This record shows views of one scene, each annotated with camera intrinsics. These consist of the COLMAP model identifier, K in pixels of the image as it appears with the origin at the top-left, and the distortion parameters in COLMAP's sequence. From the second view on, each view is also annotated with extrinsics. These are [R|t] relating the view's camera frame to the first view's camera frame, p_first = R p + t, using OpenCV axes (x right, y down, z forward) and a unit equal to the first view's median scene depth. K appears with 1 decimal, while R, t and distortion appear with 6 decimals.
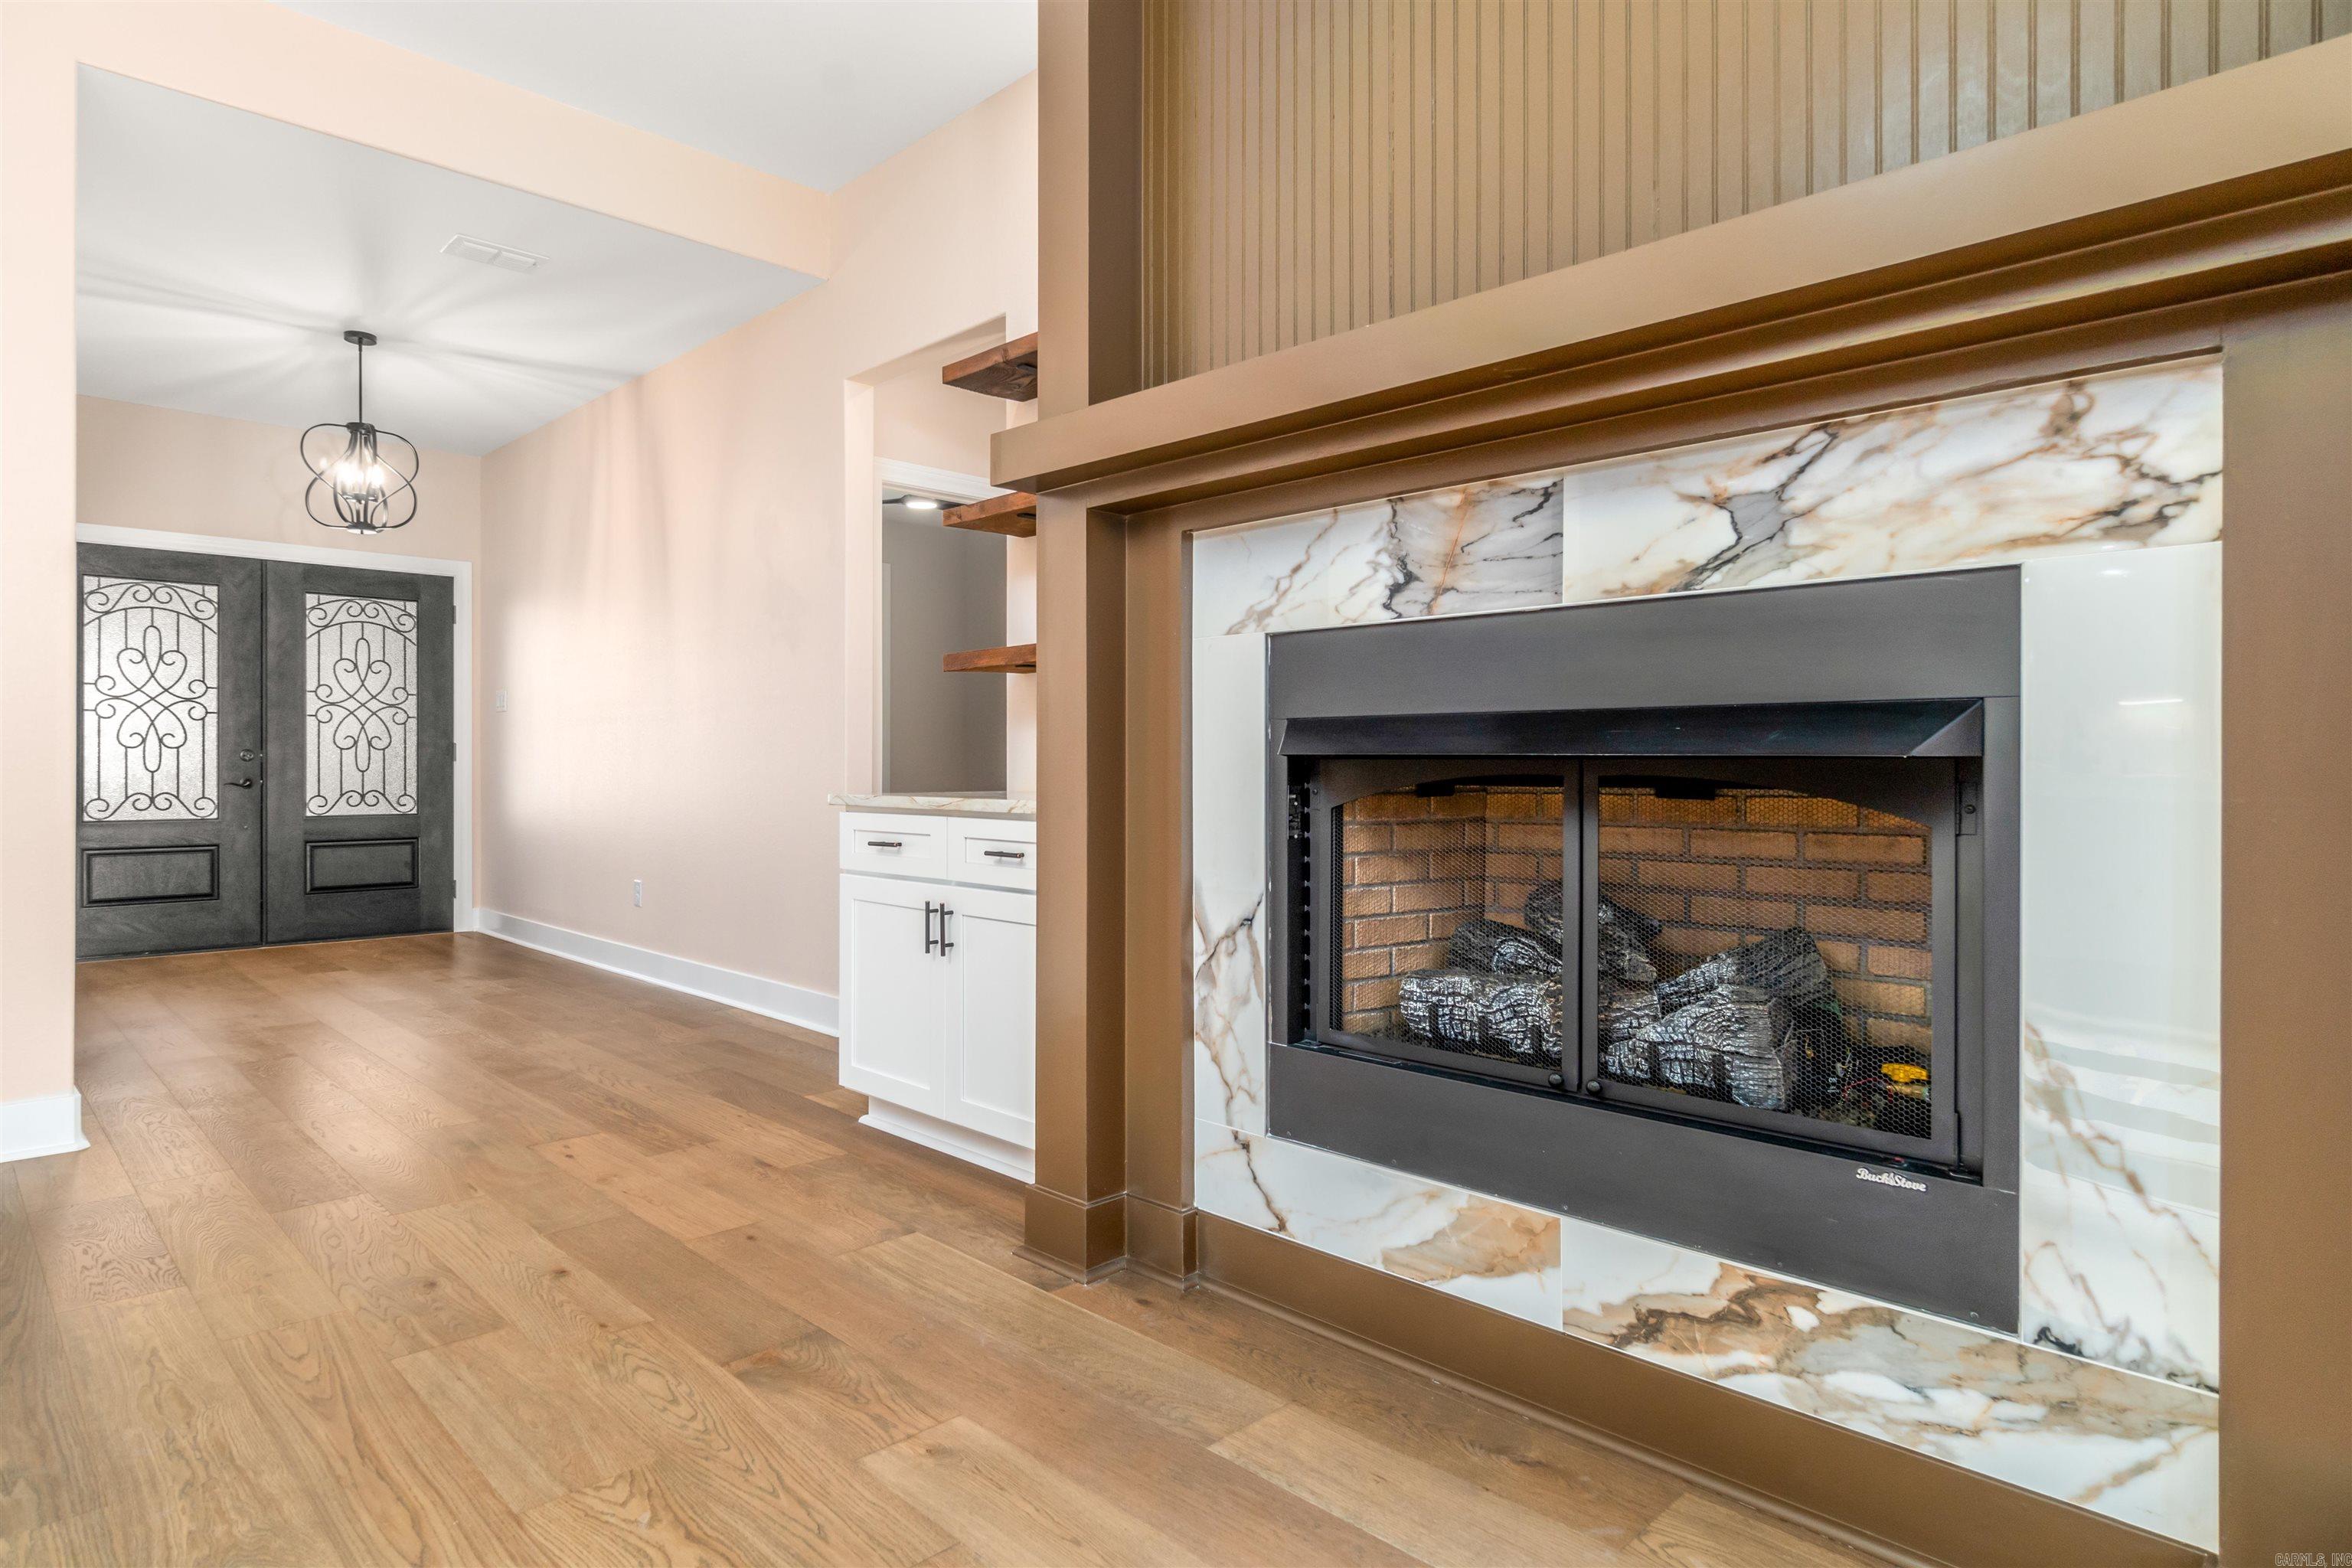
lens RADIAL K [[1272.5, 0, 1170.6], [0, 1272.5, 769.9], [0, 0, 1]] dist [-0.006058, 0.001170]
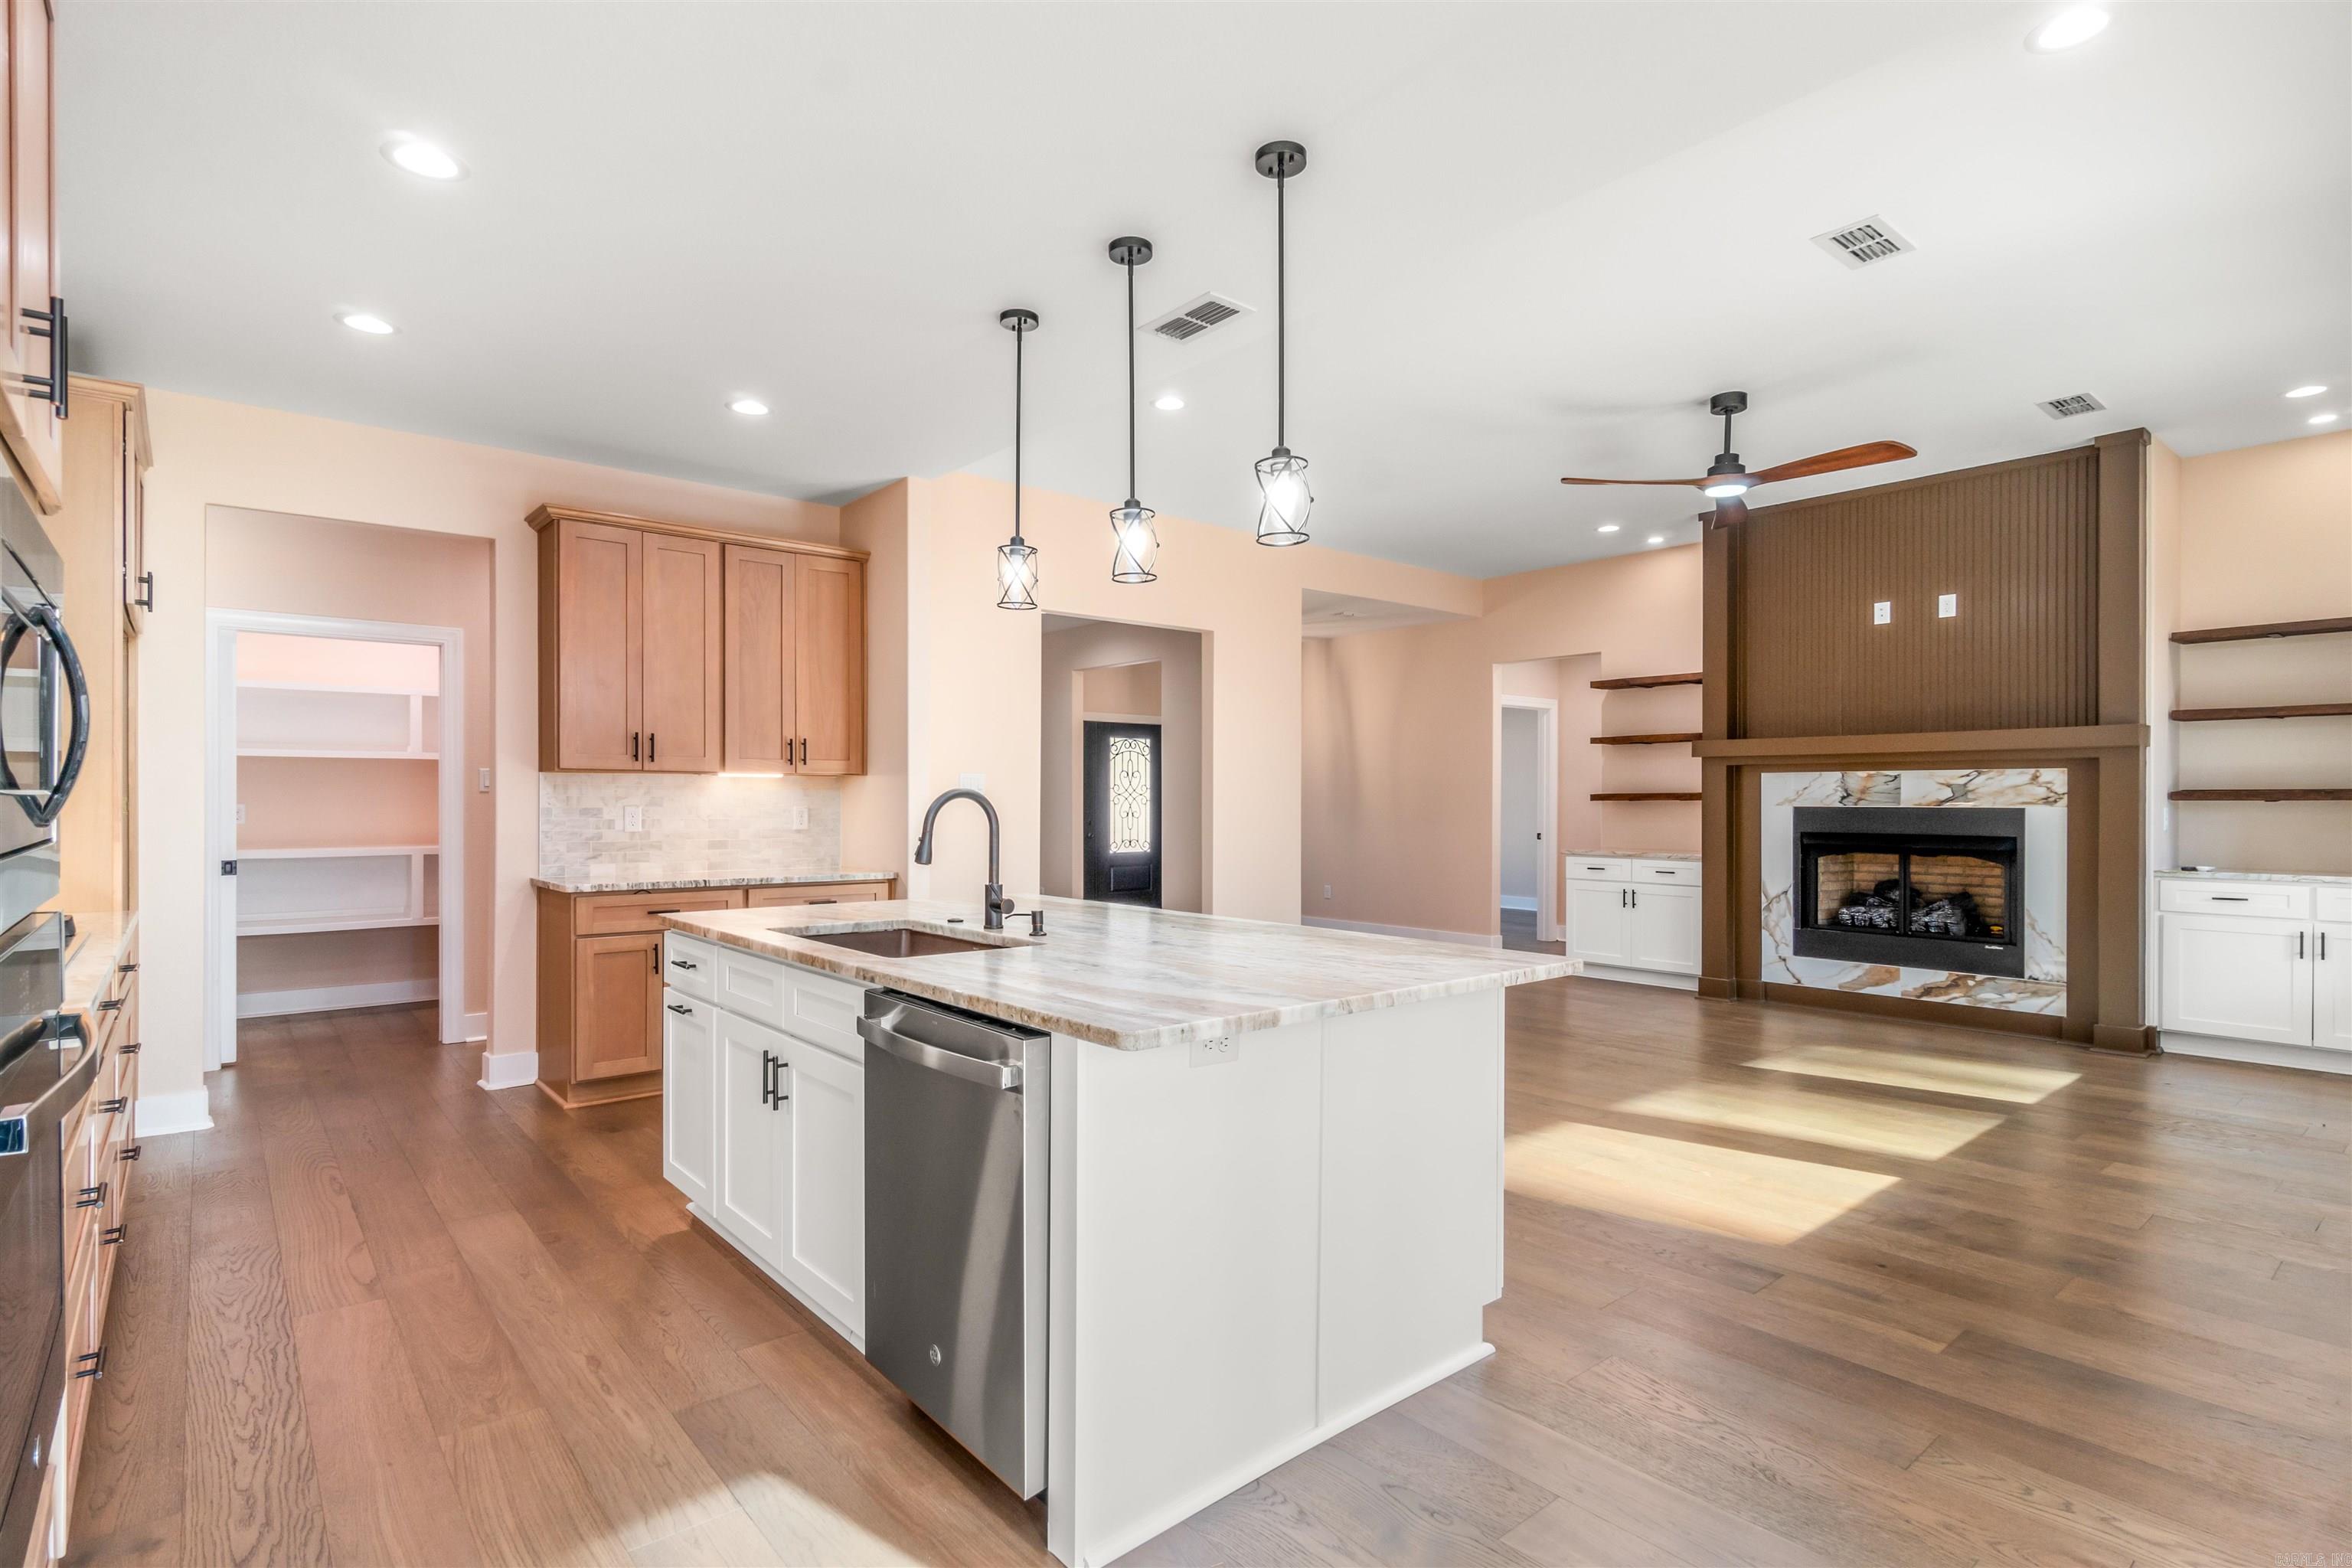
lens RADIAL K [[1143.6, 0, 1180.7], [0, 1143.6, 804.7], [0, 0, 1]] dist [0.005591, 0.000366]
pose [[0.996726, 0.000589, -0.080854, -1.542796], [-0.000558, 1.000000, 0.000406, -0.133875], [0.080855, -0.000360, 0.996726, -2.562650]]
